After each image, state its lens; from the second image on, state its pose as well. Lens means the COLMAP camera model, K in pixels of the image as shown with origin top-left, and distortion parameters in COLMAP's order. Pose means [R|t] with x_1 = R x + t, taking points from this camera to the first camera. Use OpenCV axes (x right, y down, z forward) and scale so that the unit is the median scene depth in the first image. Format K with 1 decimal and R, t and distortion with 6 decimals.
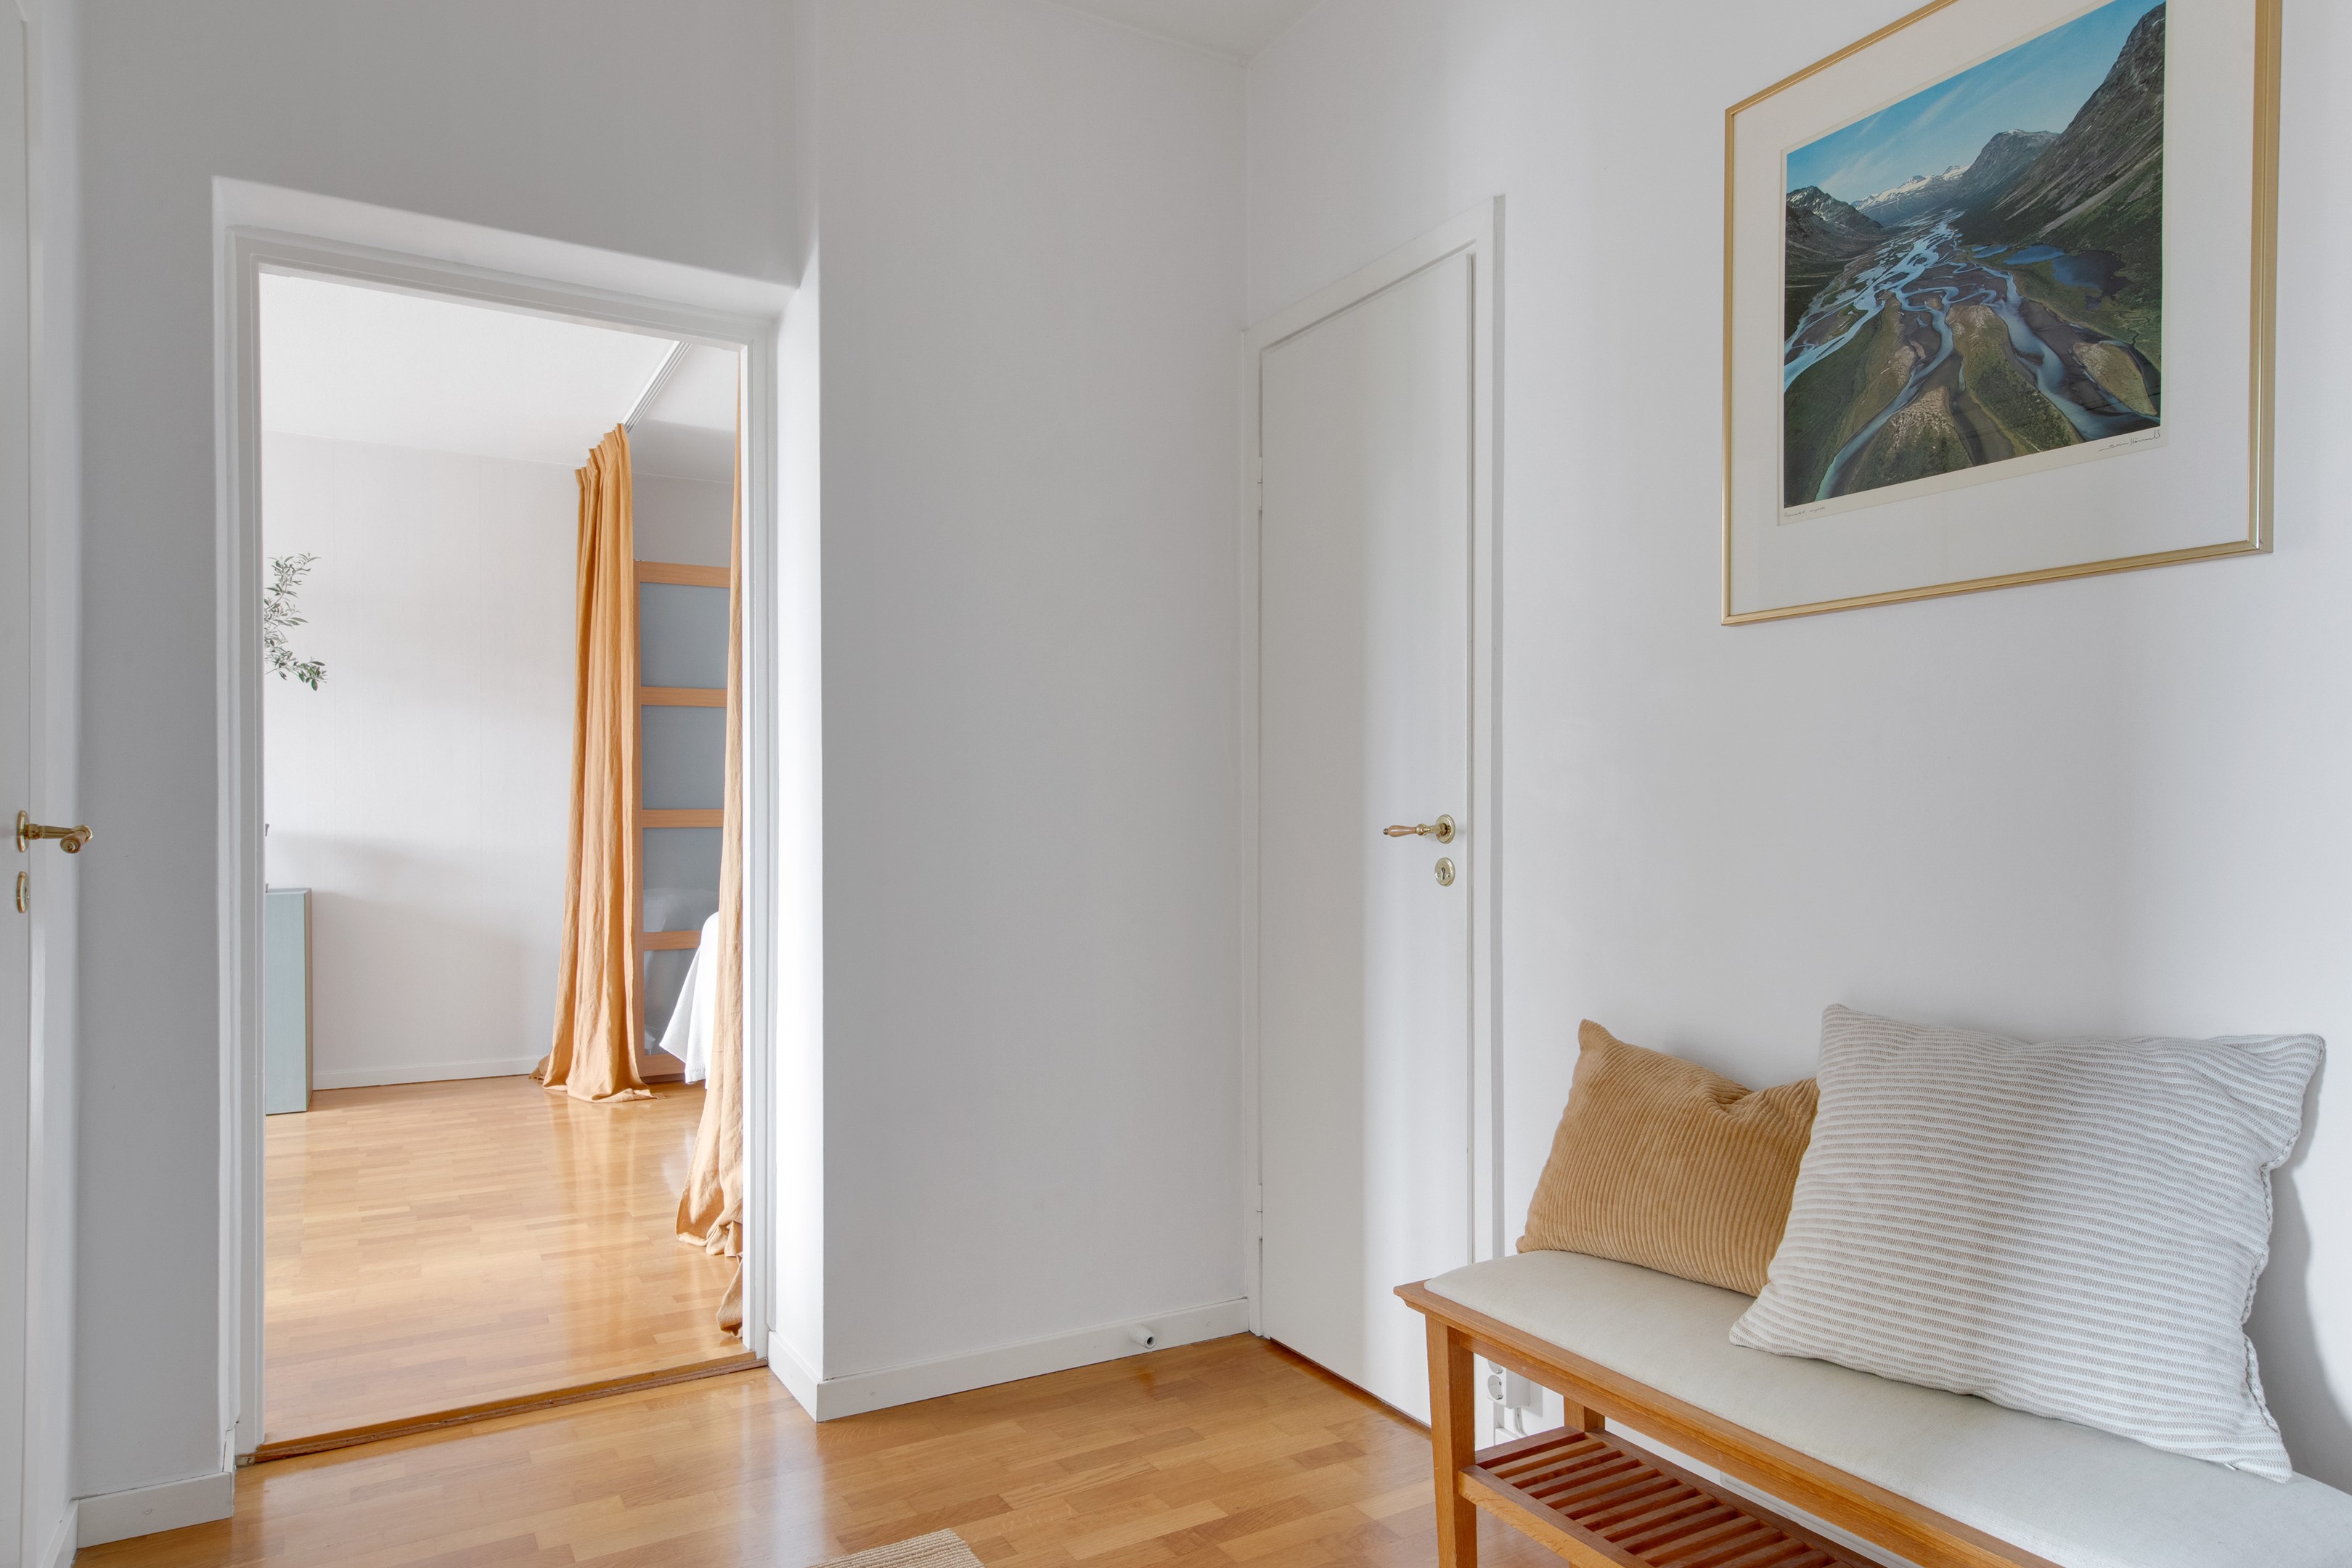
lens RADIAL K [[1411.6, 0, 1177.2], [0, 1411.6, 840.2], [0, 0, 1]] dist [0.003868, 0.001993]
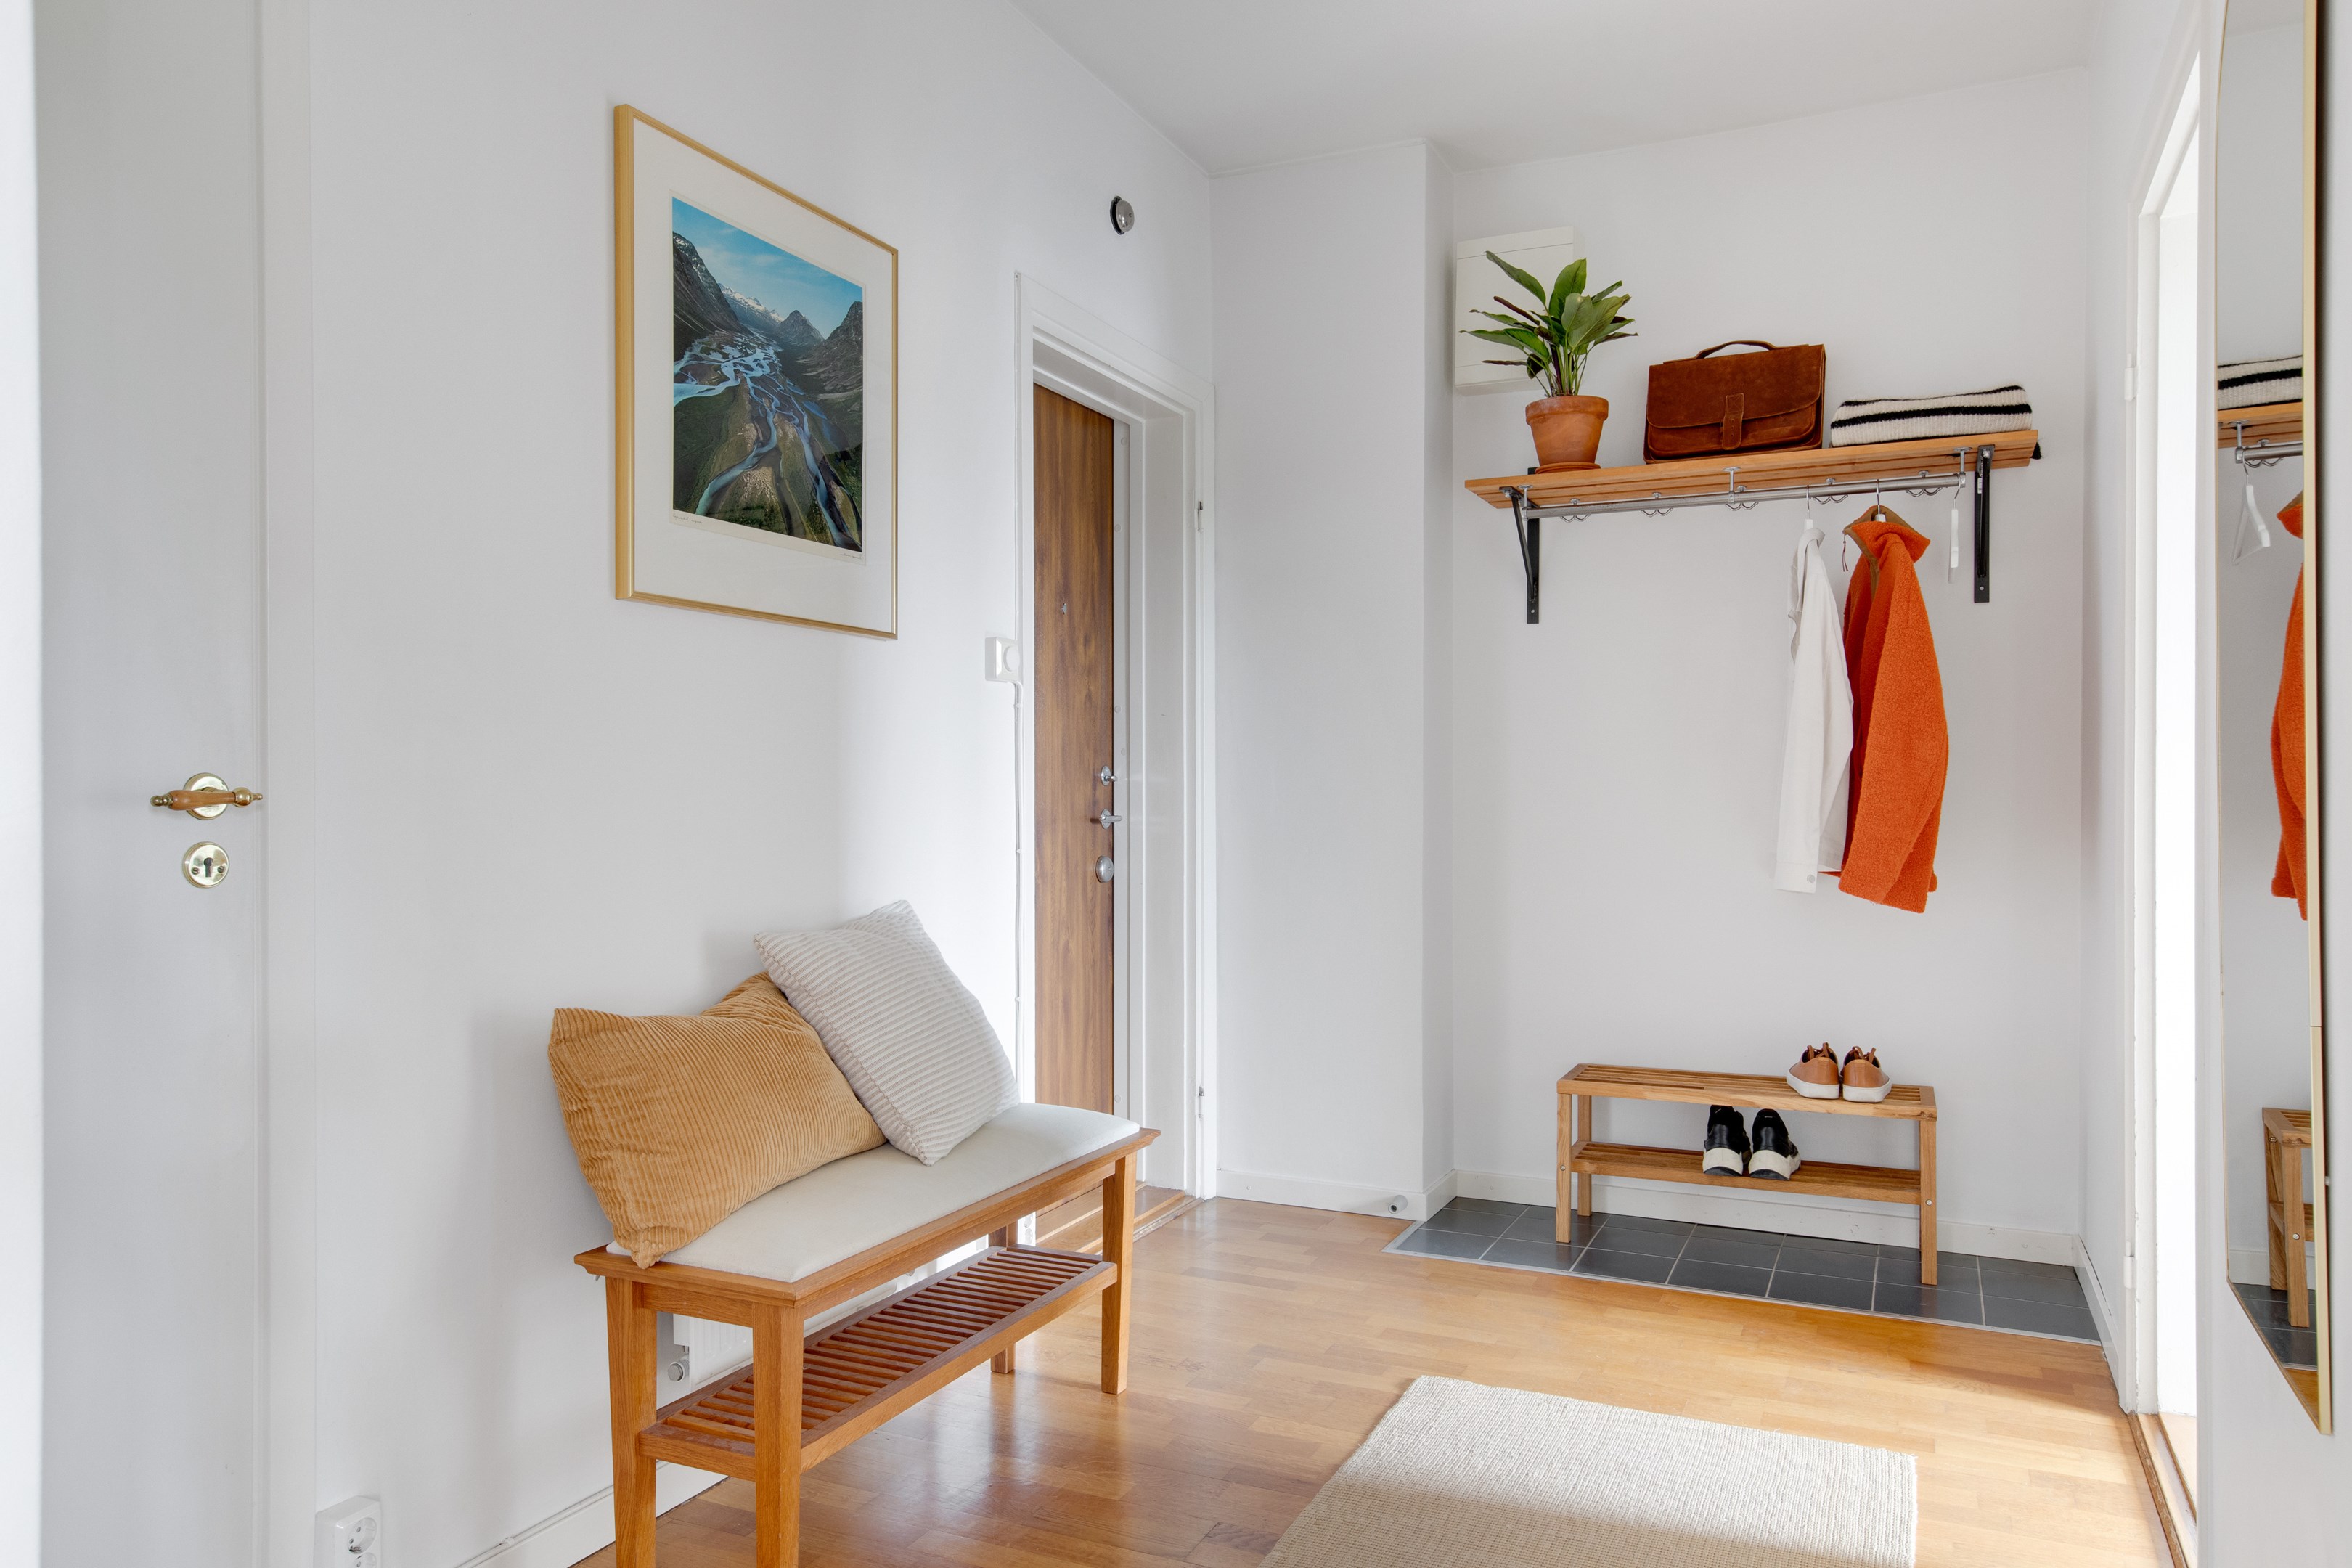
lens RADIAL K [[1648.3, 0, 1176.0], [0, 1648.3, 784.0], [0, 0, 1]] dist [-0.000725, -0.000316]
pose [[-0.584012, -0.001796, 0.811743, -0.960669], [0.005104, 0.999970, 0.005885, -0.023508], [-0.811729, 0.007580, -0.583985, 1.590356]]
